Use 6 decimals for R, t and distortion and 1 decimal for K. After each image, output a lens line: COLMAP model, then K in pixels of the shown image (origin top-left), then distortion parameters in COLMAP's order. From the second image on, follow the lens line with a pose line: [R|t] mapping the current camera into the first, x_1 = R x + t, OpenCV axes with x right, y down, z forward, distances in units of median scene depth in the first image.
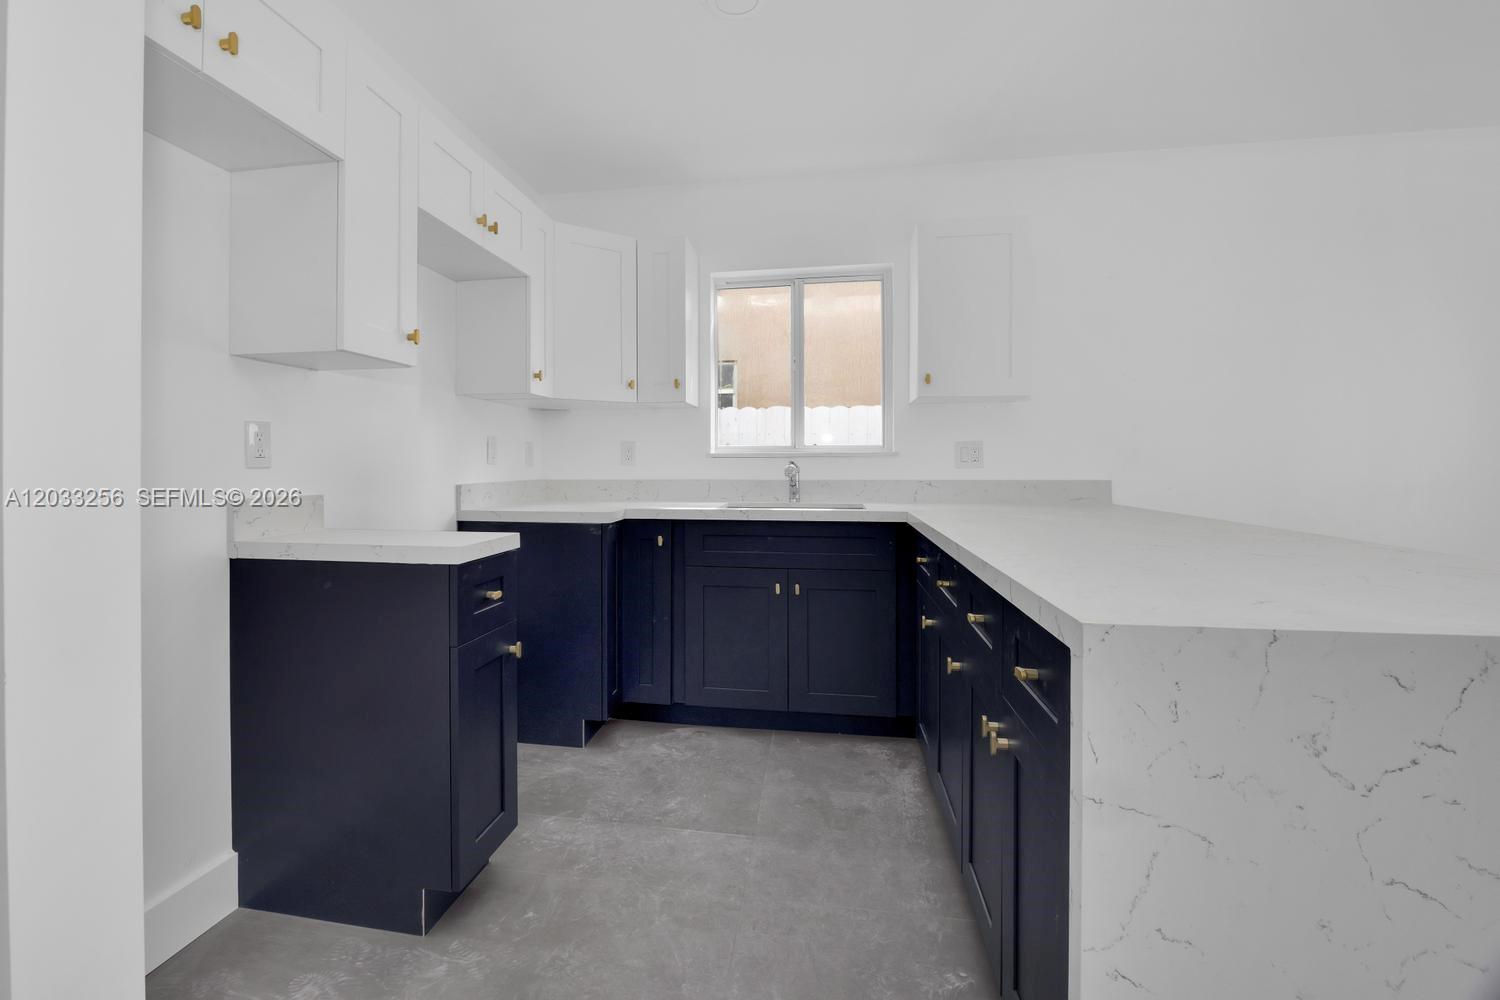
lens RADIAL K [[693.2, 0, 713.8], [0, 693.2, 463.1], [0, 0, 1]] dist [-0.003605, -0.000443]
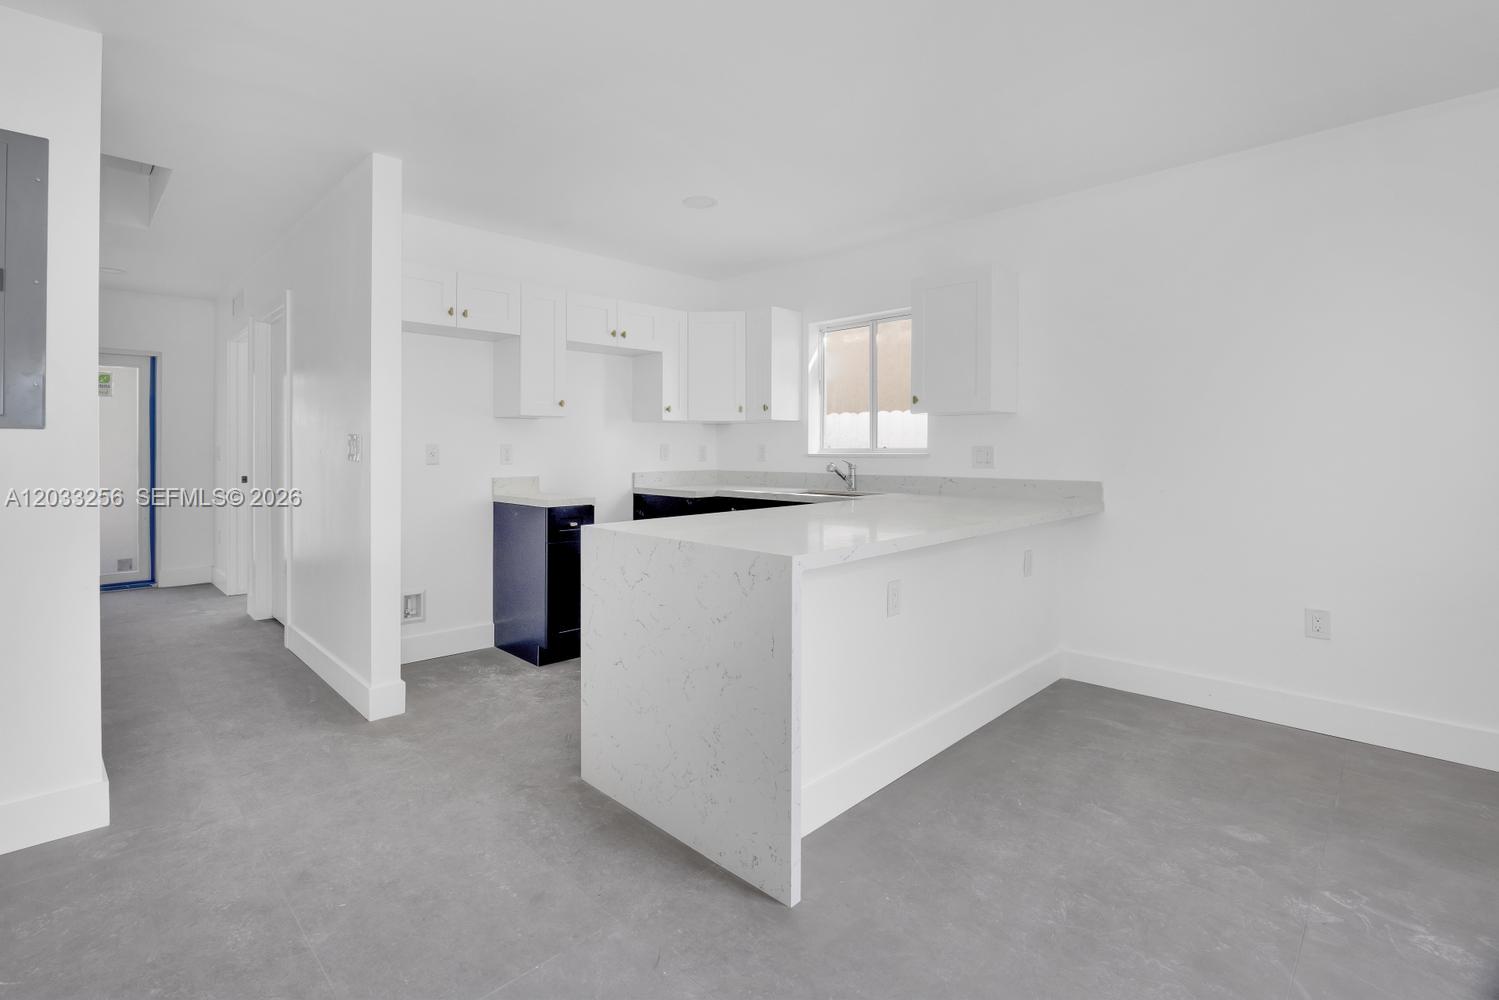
lens RADIAL K [[692.8, 0, 675.4], [0, 692.8, 482.6], [0, 0, 1]] dist [-0.003605, -0.000443]
pose [[0.789803, 0.031826, -0.612534, 0.684193], [-0.001791, 0.998768, 0.049584, -0.026786], [0.613358, -0.038065, 0.788888, -0.281605]]
